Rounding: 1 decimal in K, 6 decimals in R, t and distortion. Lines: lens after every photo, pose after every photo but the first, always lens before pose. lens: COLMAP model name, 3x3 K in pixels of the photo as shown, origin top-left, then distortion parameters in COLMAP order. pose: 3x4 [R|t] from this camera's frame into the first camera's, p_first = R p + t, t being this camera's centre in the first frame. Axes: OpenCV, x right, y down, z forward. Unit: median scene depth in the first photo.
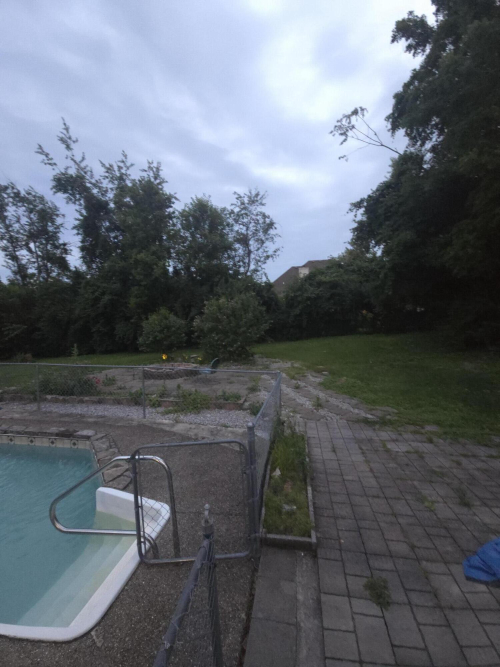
lens RADIAL K [[270.3, 0, 257.3], [0, 270.3, 332.7], [0, 0, 1]] dist [0.002531, -0.003293]
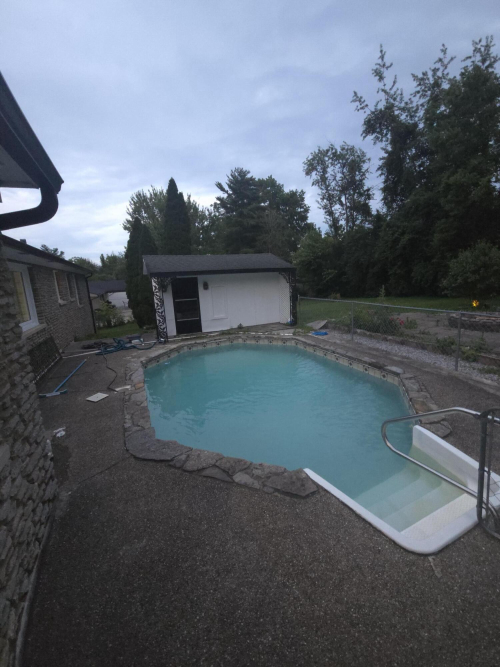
lens RADIAL K [[270.3, 0, 252.9], [0, 270.3, 333.4], [0, 0, 1]] dist [0.002531, -0.003293]
pose [[0.553568, 0.155978, -0.818067, -0.024186], [0.015914, 0.980144, 0.197649, 0.003824], [0.832652, -0.122431, 0.540094, -0.003430]]
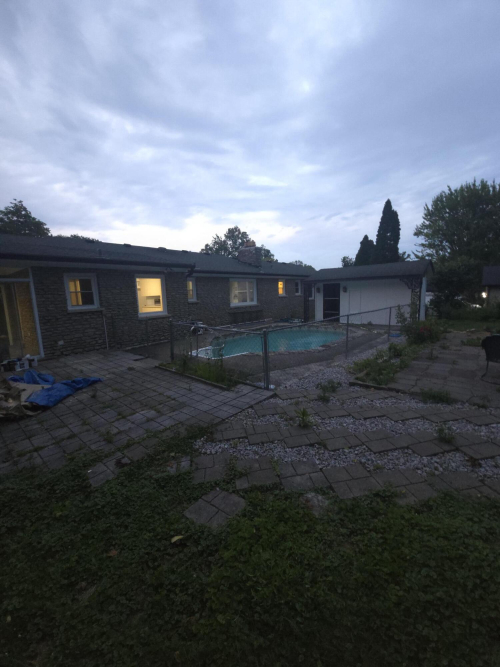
lens RADIAL K [[270.3, 0, 249.2], [0, 270.3, 333.8], [0, 0, 1]] dist [0.002531, -0.003293]
pose [[-0.542660, 0.159703, -0.824630, 0.206811], [0.016307, 0.983576, 0.179754, -0.000994], [0.839794, 0.084098, -0.536352, 0.352332]]
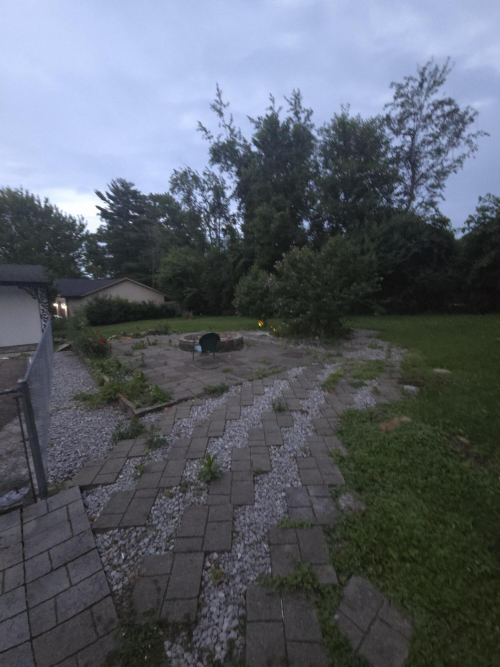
lens RADIAL K [[270.3, 0, 251.9], [0, 270.3, 334.1], [0, 0, 1]] dist [0.002531, -0.003293]
pose [[0.752802, 0.106290, -0.649609, 0.153177], [-0.019606, 0.990060, 0.139274, 0.000747], [0.657955, -0.092109, 0.747403, 0.228229]]
